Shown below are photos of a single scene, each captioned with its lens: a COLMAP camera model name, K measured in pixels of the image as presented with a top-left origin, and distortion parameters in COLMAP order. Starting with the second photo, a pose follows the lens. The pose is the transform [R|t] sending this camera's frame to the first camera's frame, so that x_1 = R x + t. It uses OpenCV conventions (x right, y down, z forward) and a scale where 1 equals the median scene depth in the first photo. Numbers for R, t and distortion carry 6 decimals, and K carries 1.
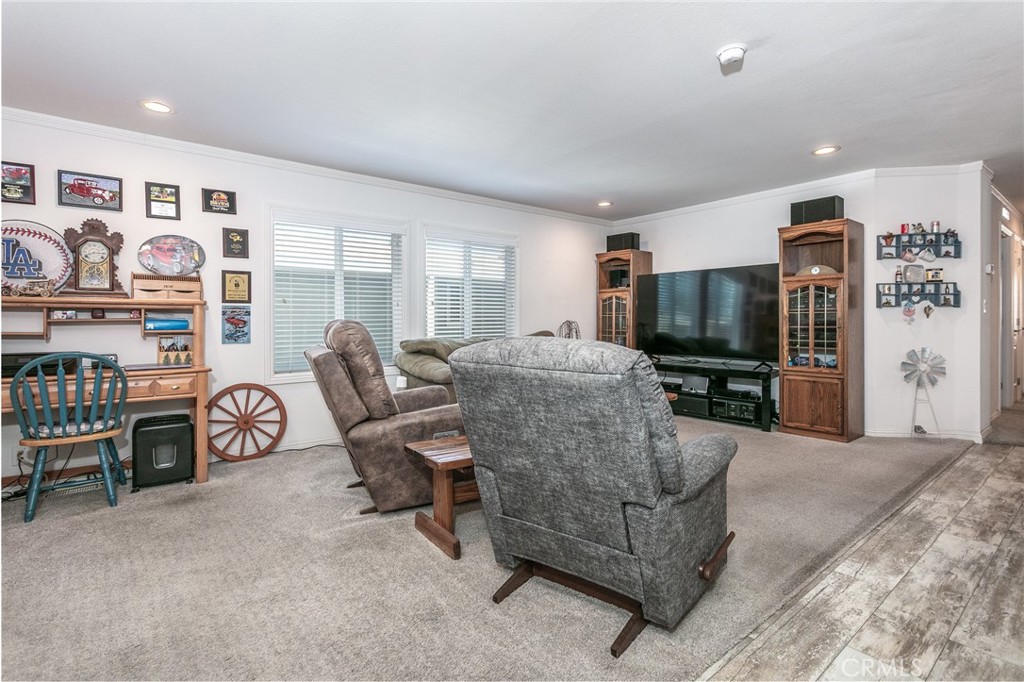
lens RADIAL K [[492.5, 0, 520.1], [0, 492.5, 338.8], [0, 0, 1]] dist [0.006753, 0.000618]
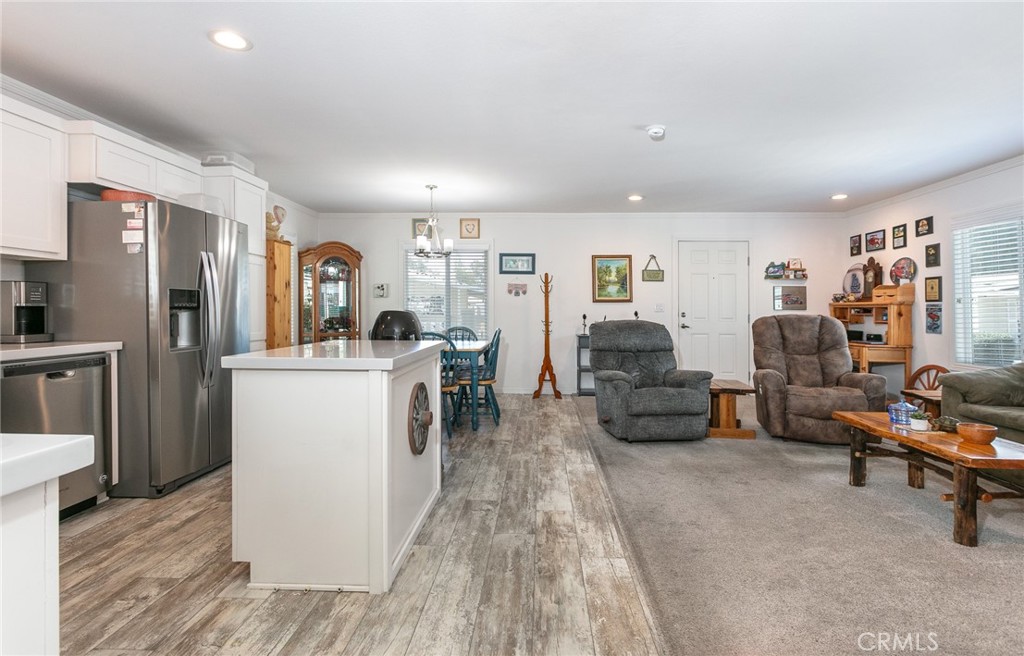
lens RADIAL K [[499.6, 0, 513.3], [0, 499.6, 317.2], [0, 0, 1]] dist [-0.000573, -0.000584]
pose [[-0.678050, 0.014311, -0.734876, 1.205390], [-0.028605, 0.998539, 0.045838, -0.065944], [0.734459, 0.052101, -0.676650, 1.165379]]
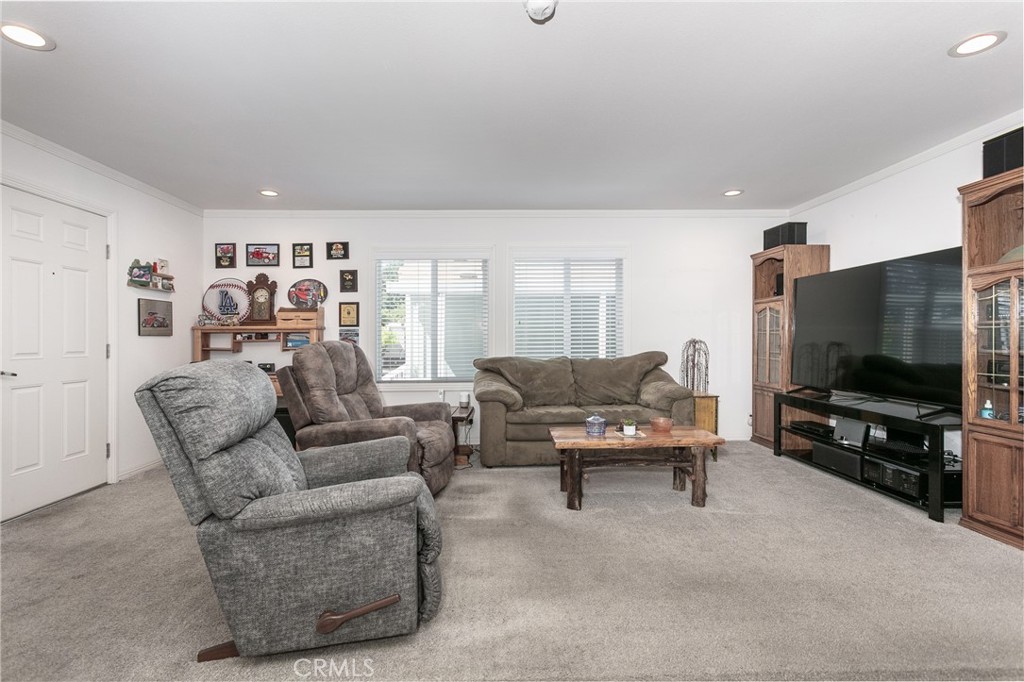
lens RADIAL K [[492.5, 0, 512.8], [0, 492.5, 343.3], [0, 0, 1]] dist [0.006753, 0.000618]
pose [[0.796921, 0.003894, -0.604072, 0.595418], [-0.018701, 0.999659, -0.018227, -0.014681], [0.603795, 0.025822, 0.796722, 0.246979]]
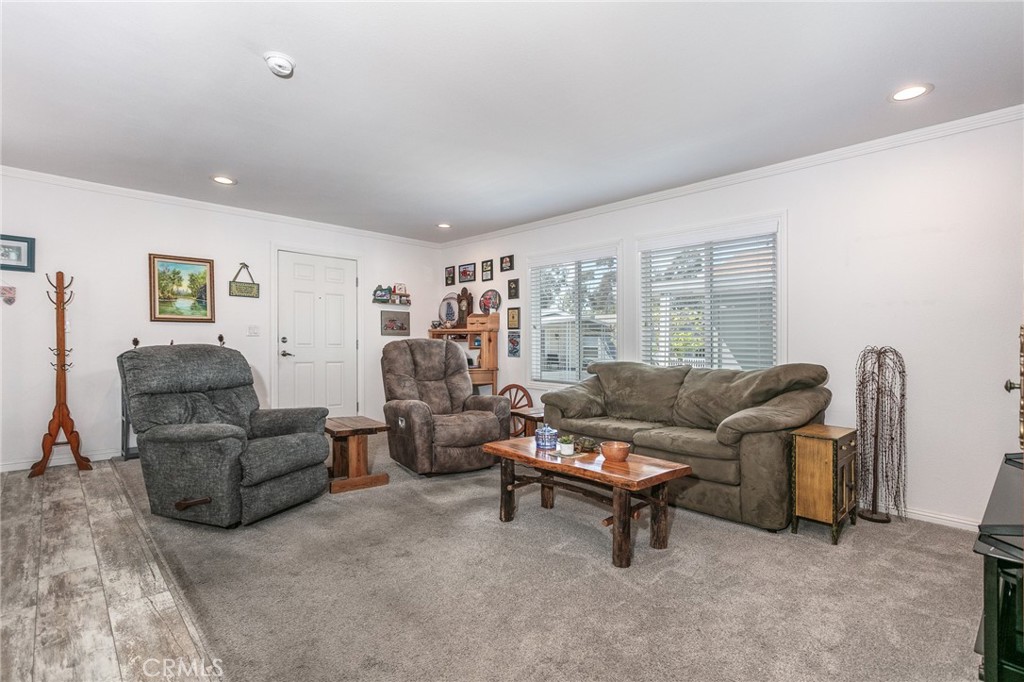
lens RADIAL K [[492.5, 0, 504.4], [0, 492.5, 343.2], [0, 0, 1]] dist [0.006753, 0.000618]
pose [[0.053217, 0.011028, -0.998522, 0.962153], [-0.051296, 0.998649, 0.008296, -0.045254], [0.997265, 0.050779, 0.053711, 0.968100]]
